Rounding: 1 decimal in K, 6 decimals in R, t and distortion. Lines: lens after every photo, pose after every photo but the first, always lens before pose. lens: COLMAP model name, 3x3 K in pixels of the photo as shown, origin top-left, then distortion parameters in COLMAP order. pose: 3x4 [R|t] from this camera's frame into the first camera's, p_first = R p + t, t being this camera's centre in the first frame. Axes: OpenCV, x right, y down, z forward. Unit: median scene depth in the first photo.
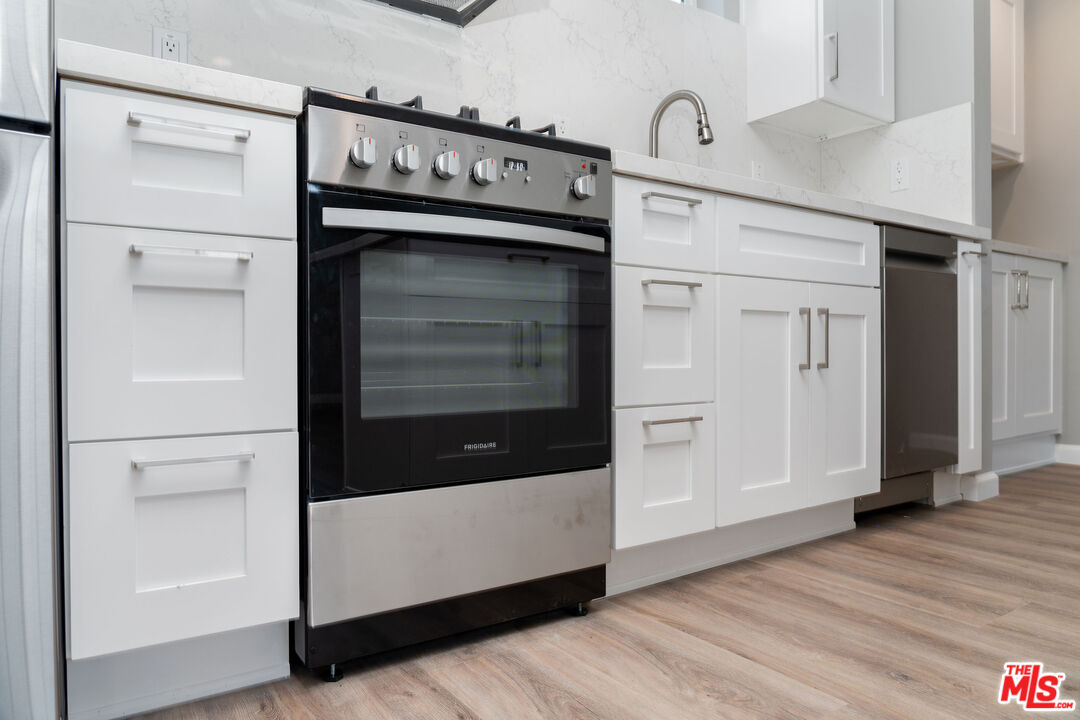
lens RADIAL K [[711.4, 0, 538.8], [0, 711.4, 356.7], [0, 0, 1]] dist [-0.034182, -0.000840]
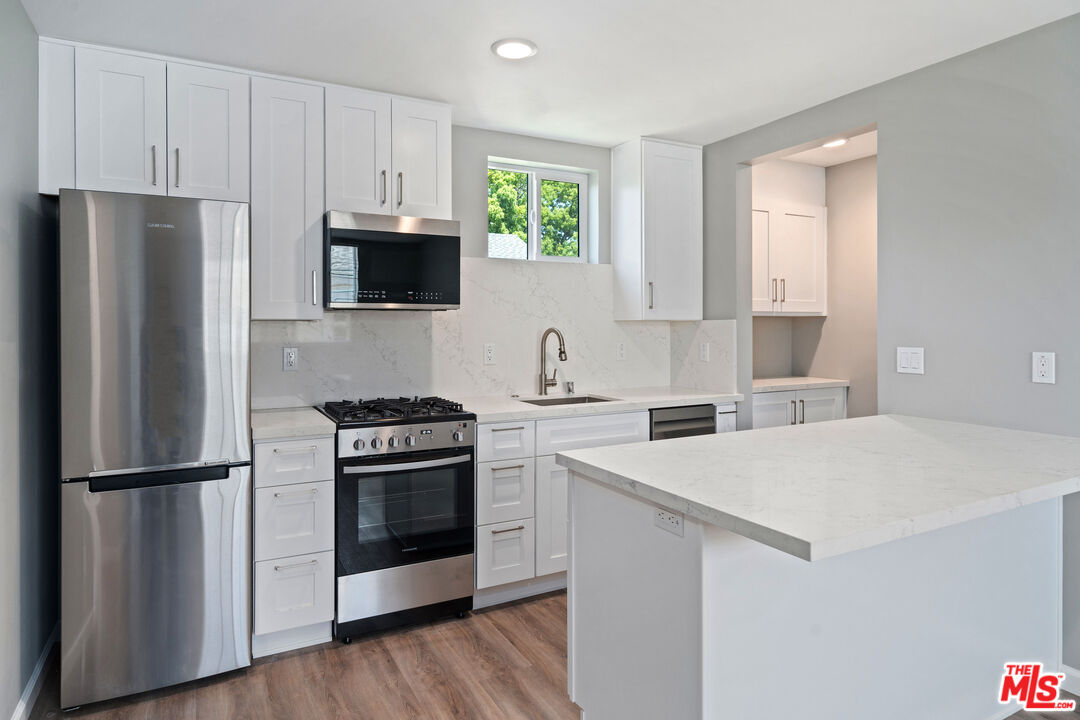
lens RADIAL K [[625.4, 0, 540.6], [0, 625.4, 328.1], [0, 0, 1]] dist [-0.001654, 0.000966]
pose [[0.993202, -0.002195, -0.116381, 0.599127], [0.000389, 0.999879, -0.015542, -0.586182], [0.116401, 0.015391, 0.993083, -1.074671]]
